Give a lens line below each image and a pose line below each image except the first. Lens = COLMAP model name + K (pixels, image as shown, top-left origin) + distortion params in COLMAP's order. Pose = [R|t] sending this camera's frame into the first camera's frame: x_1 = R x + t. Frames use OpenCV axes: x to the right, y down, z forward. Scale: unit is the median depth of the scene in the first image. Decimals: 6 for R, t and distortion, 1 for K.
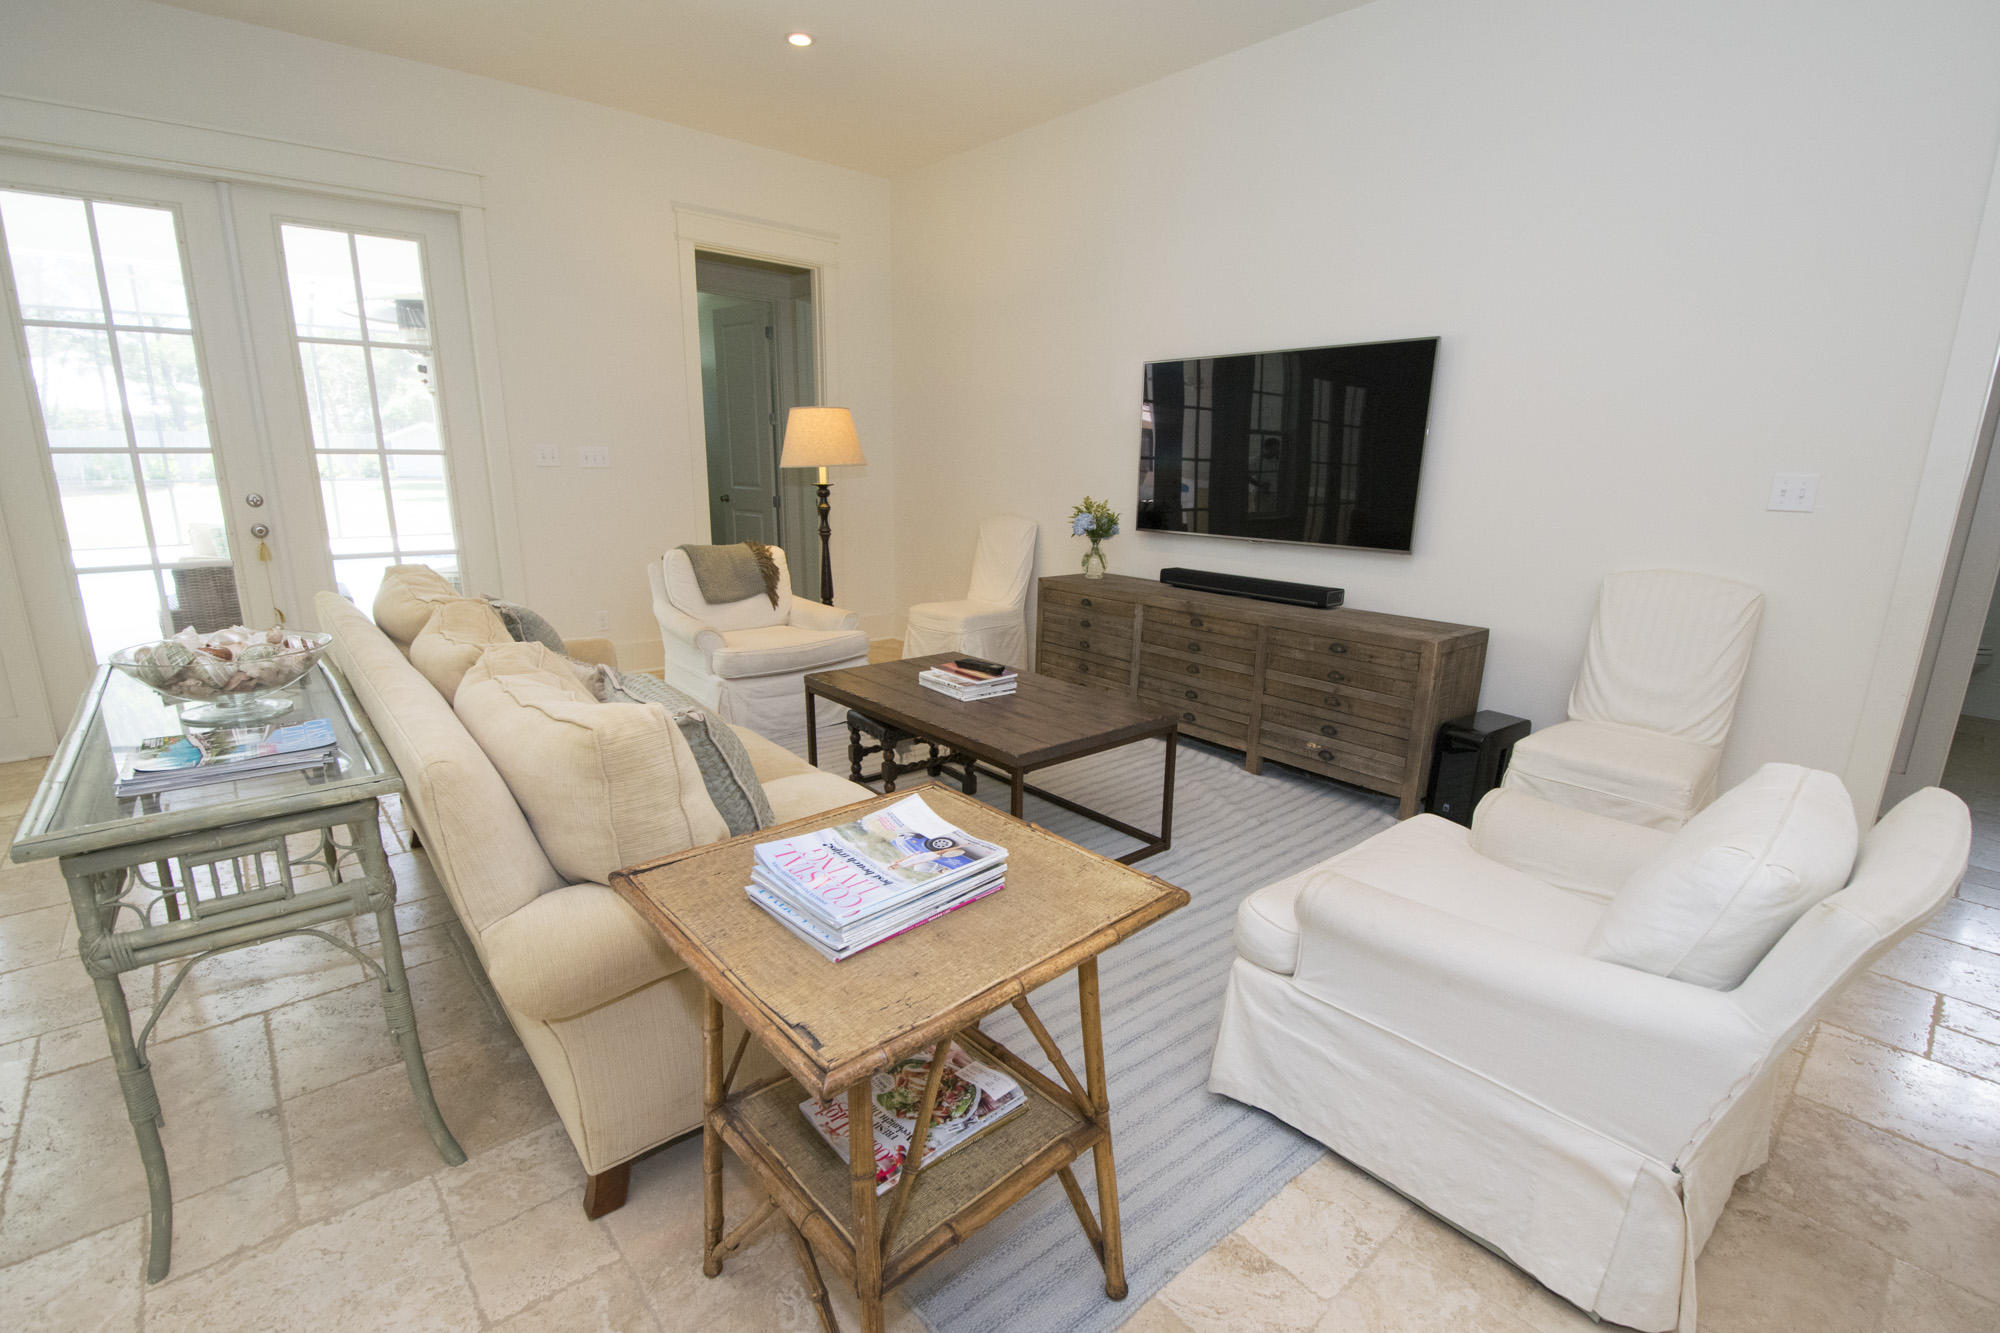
lens RADIAL K [[888.0, 0, 1009.7], [0, 888.0, 688.9], [0, 0, 1]] dist [-0.001978, -0.011161]
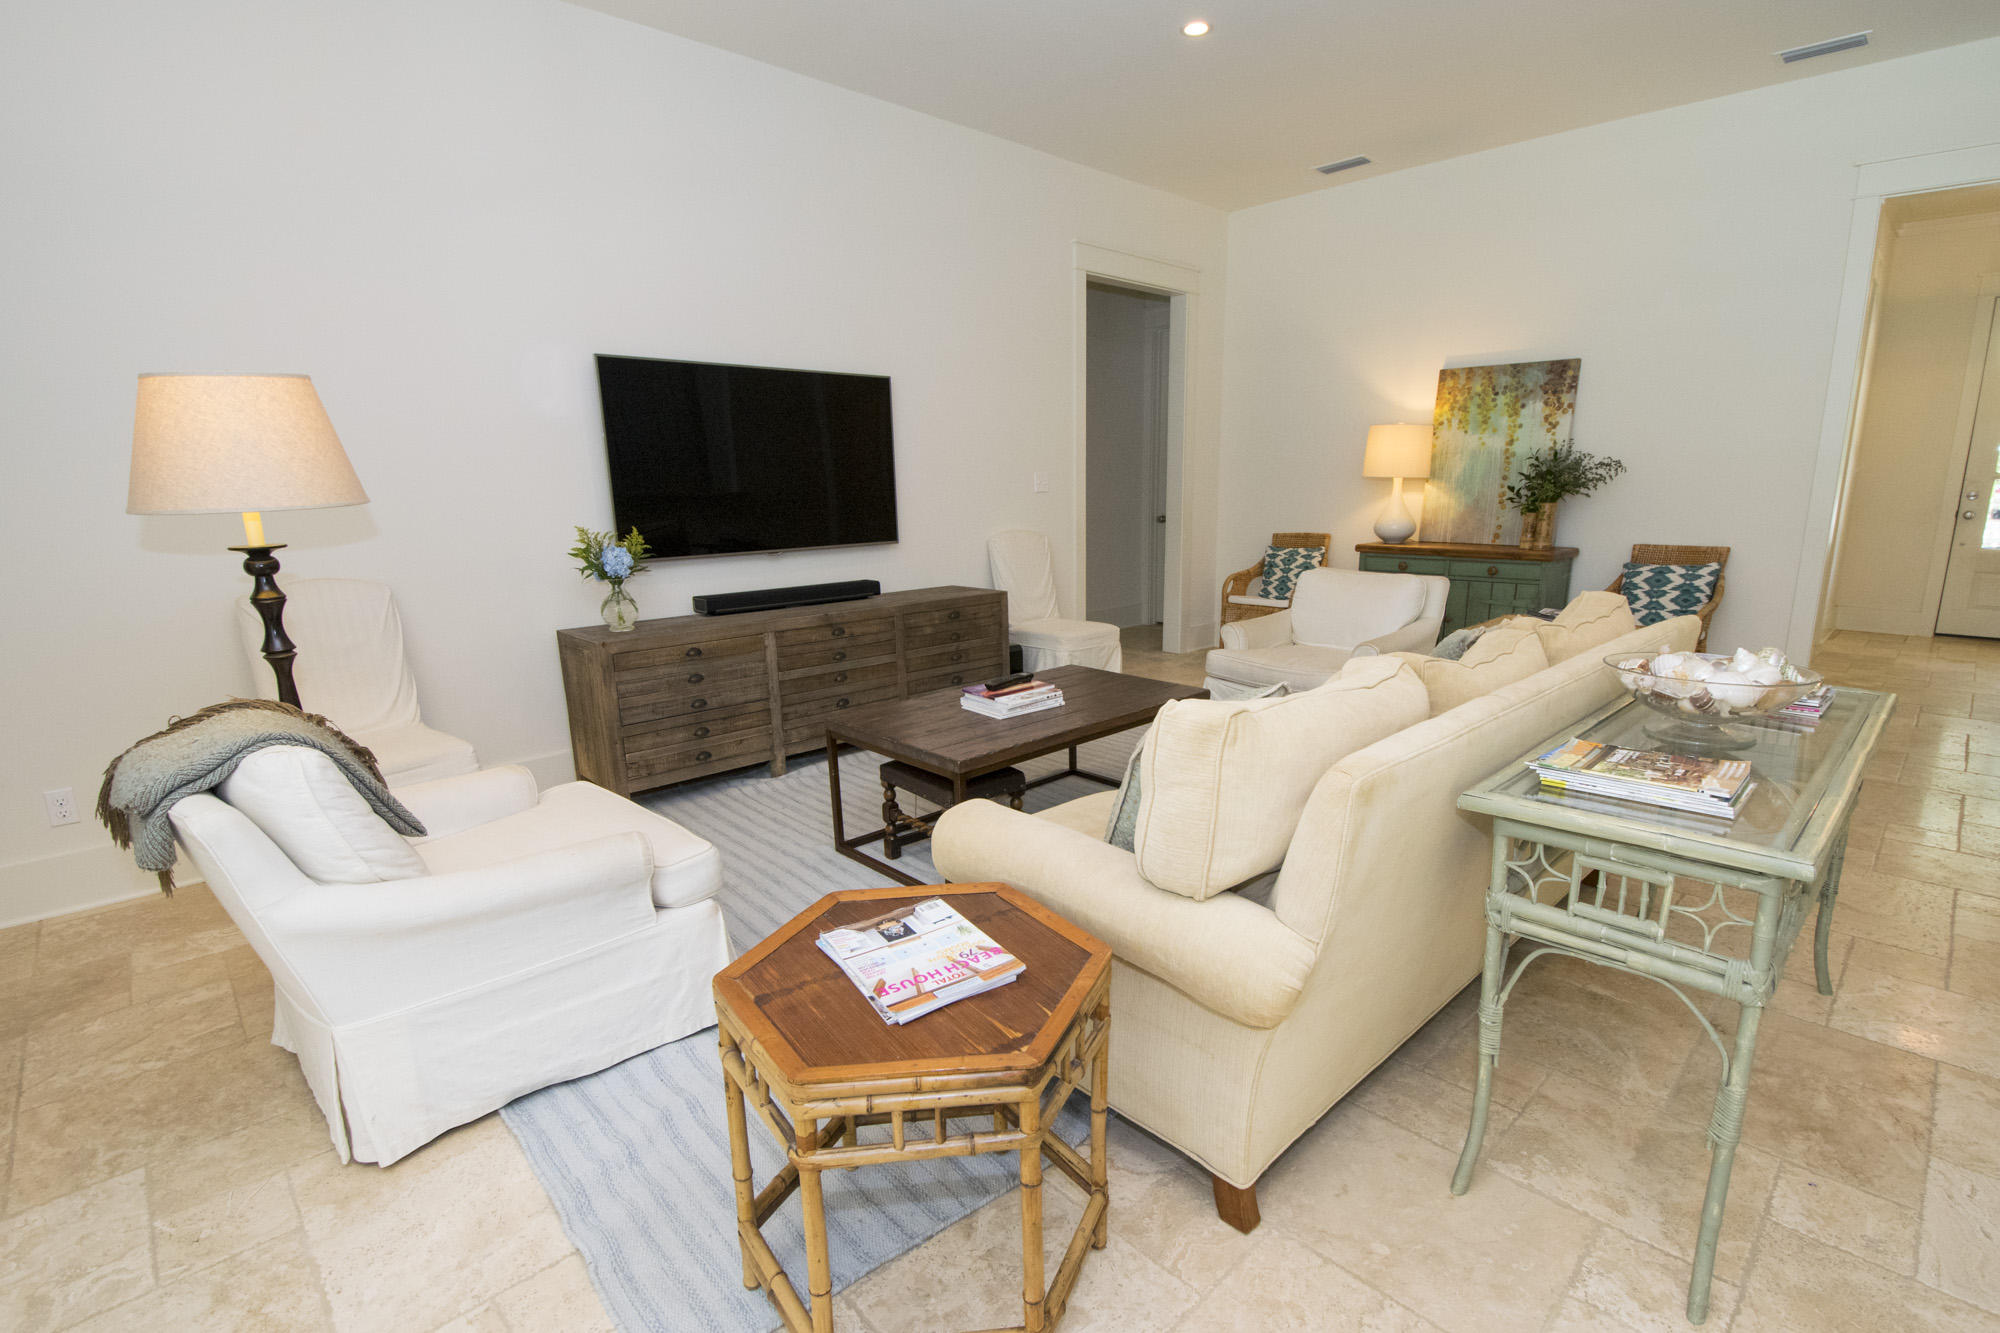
lens RADIAL K [[888.0, 0, 1009.7], [0, 888.0, 688.9], [0, 0, 1]] dist [-0.001978, -0.011161]
pose [[-0.052109, -0.252269, 0.966253, -0.787202], [0.249233, 0.933665, 0.257202, -0.222523], [-0.967041, 0.254225, 0.014221, 0.795565]]
